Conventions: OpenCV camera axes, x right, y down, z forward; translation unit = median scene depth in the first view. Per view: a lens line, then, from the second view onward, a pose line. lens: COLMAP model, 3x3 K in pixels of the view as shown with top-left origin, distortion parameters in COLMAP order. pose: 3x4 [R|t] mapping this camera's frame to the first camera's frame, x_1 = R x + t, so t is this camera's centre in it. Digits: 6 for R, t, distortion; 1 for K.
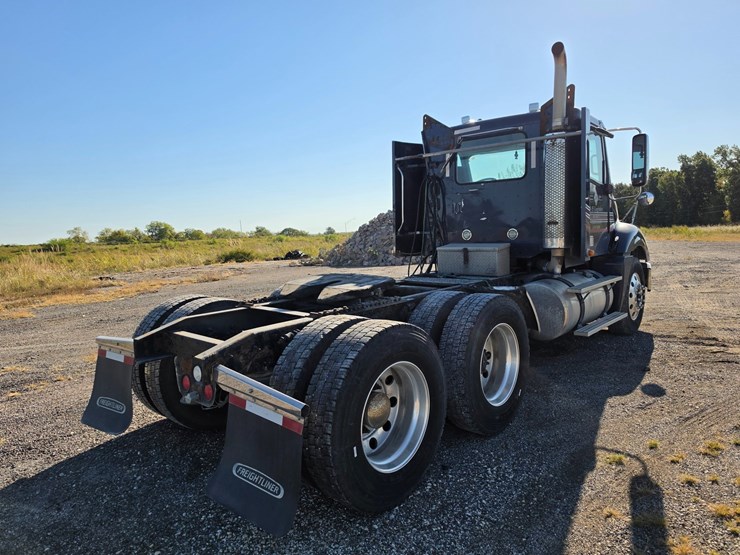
lens RADIAL K [[506.2, 0, 359.9], [0, 506.2, 269.6], [0, 0, 1]] dist [0.085026, -0.119779]
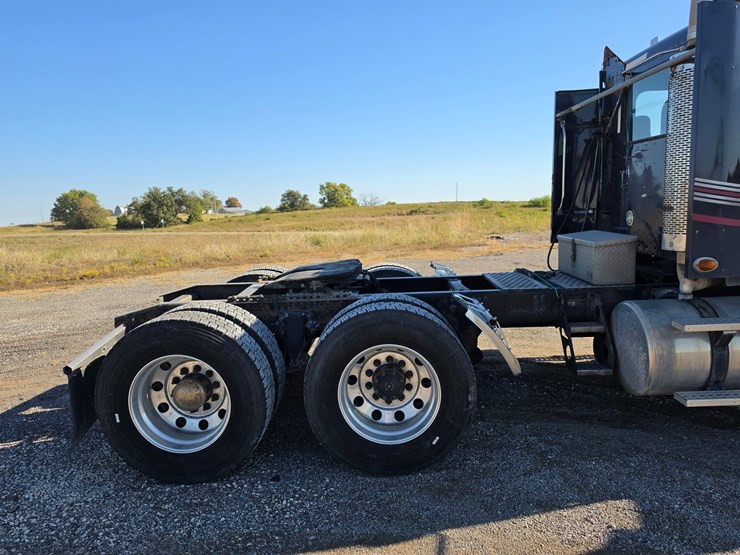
lens RADIAL K [[505.6, 0, 375.0], [0, 505.6, 270.7], [0, 0, 1]] dist [0.115416, -0.186532]
pose [[0.652595, 0.111555, -0.749450, 0.582319], [-0.046547, 0.993137, 0.107295, -0.064044], [0.756276, -0.035136, 0.653309, 0.325648]]
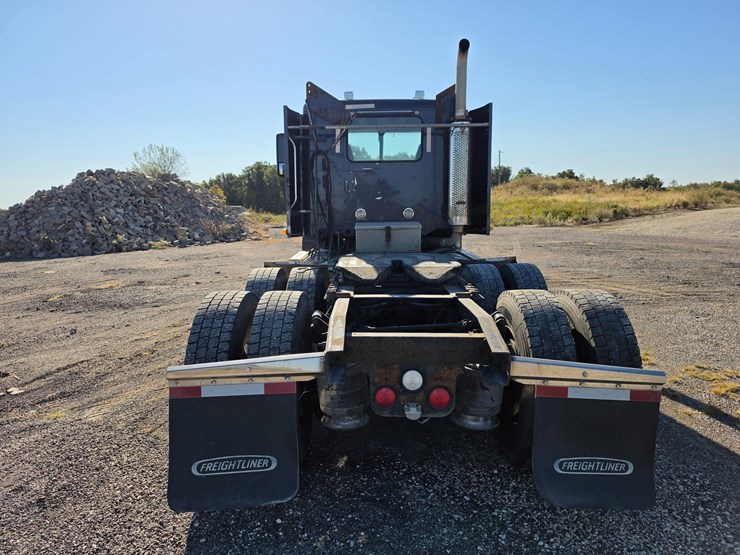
lens RADIAL K [[508.7, 0, 366.4], [0, 508.7, 281.5], [0, 0, 1]] dist [0.082802, -0.121045]
pose [[0.744047, -0.077276, 0.663643, -0.518167], [0.044897, 0.996826, 0.065736, -0.001233], [-0.666617, -0.019115, 0.745155, 0.277261]]
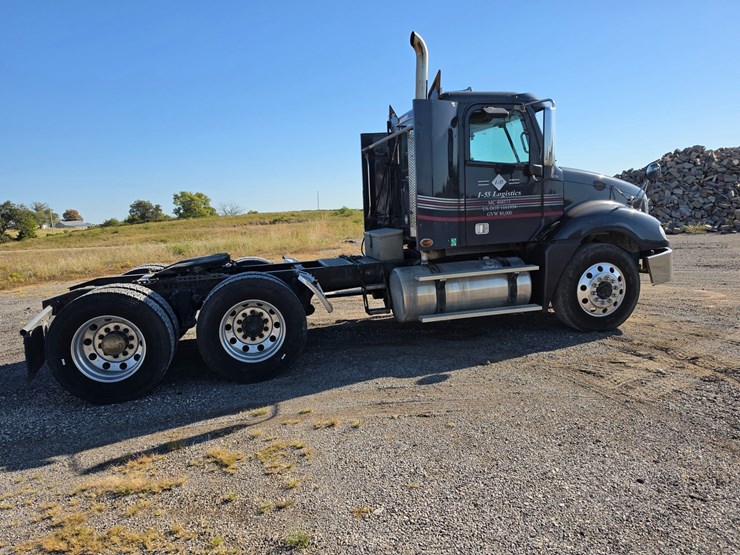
lens RADIAL K [[503.1, 0, 368.3], [0, 503.1, 278.8], [0, 0, 1]] dist [0.096538, -0.136196]
pose [[0.822070, 0.071116, -0.564928, 0.853157], [-0.017972, 0.994916, 0.099093, -0.054053], [0.569103, -0.071309, 0.819168, 0.089521]]
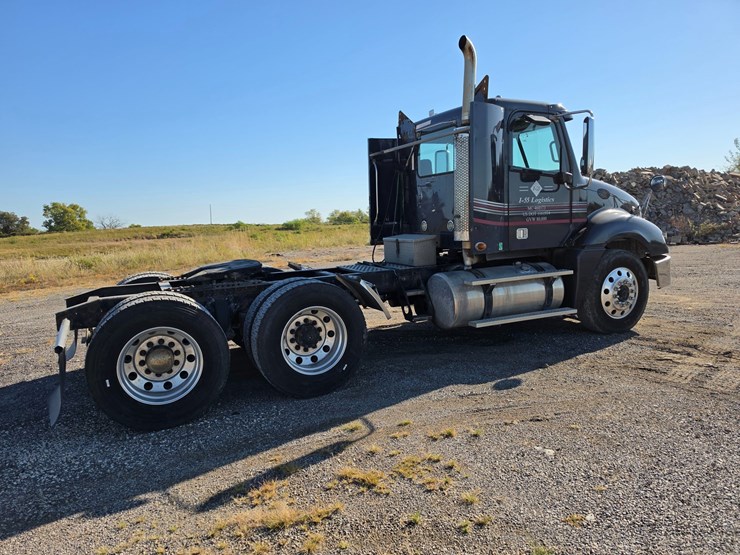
lens RADIAL K [[504.4, 0, 361.6], [0, 504.4, 278.0], [0, 0, 1]] dist [0.098145, -0.140637]
pose [[0.916755, 0.045850, -0.396810, 0.581260], [-0.023307, 0.997838, 0.061449, -0.024223], [0.398769, -0.047085, 0.915842, -0.019752]]
